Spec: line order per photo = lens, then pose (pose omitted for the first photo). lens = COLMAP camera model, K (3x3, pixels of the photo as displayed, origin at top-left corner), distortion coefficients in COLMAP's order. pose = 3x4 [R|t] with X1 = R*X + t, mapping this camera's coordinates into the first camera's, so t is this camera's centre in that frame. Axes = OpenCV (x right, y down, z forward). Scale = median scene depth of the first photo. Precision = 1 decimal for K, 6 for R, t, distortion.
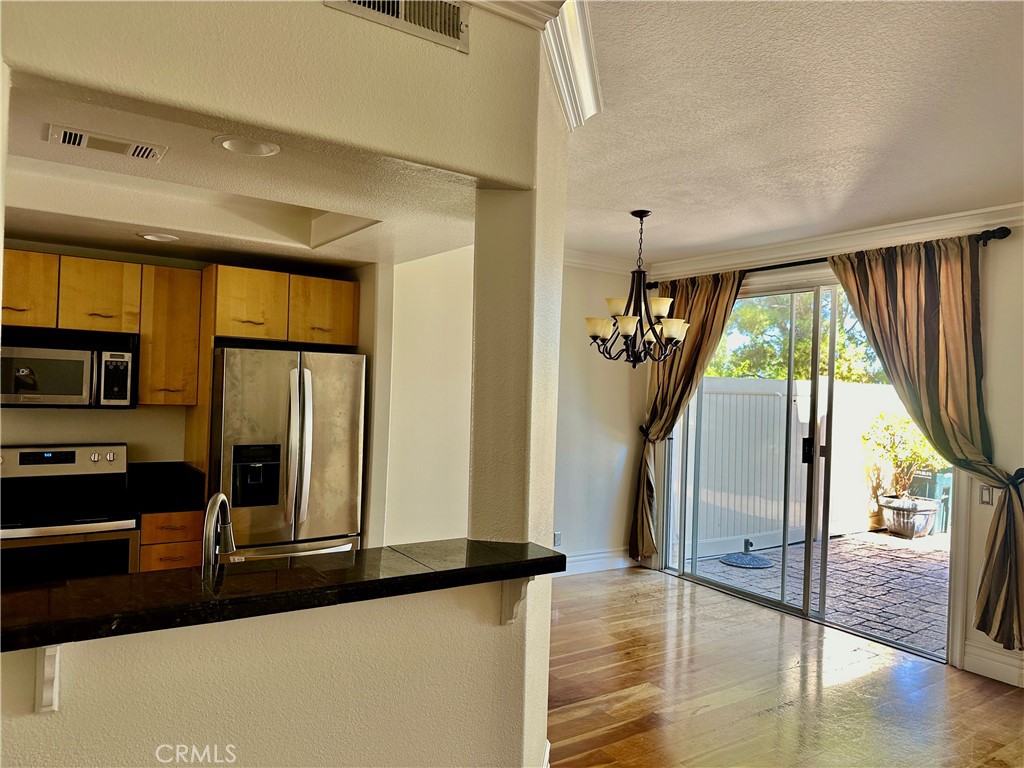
lens RADIAL K [[715.8, 0, 513.3], [0, 715.8, 384.5], [0, 0, 1]] dist [0.001846, -0.000492]
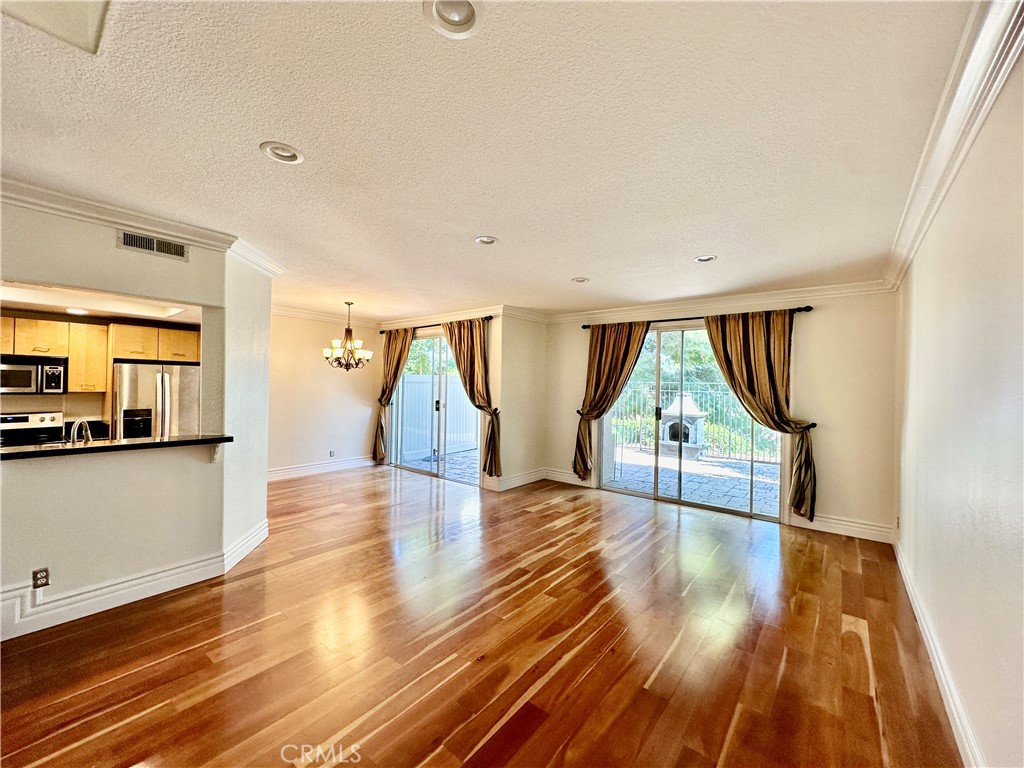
lens RADIAL K [[409.8, 0, 513.8], [0, 409.8, 380.5], [0, 0, 1]] dist [-0.004992, 0.000587]
pose [[0.957982, -0.017461, 0.286295, 0.334352], [0.017688, 0.999842, 0.001795, 0.014755], [-0.286281, 0.003345, 0.958140, -0.440068]]
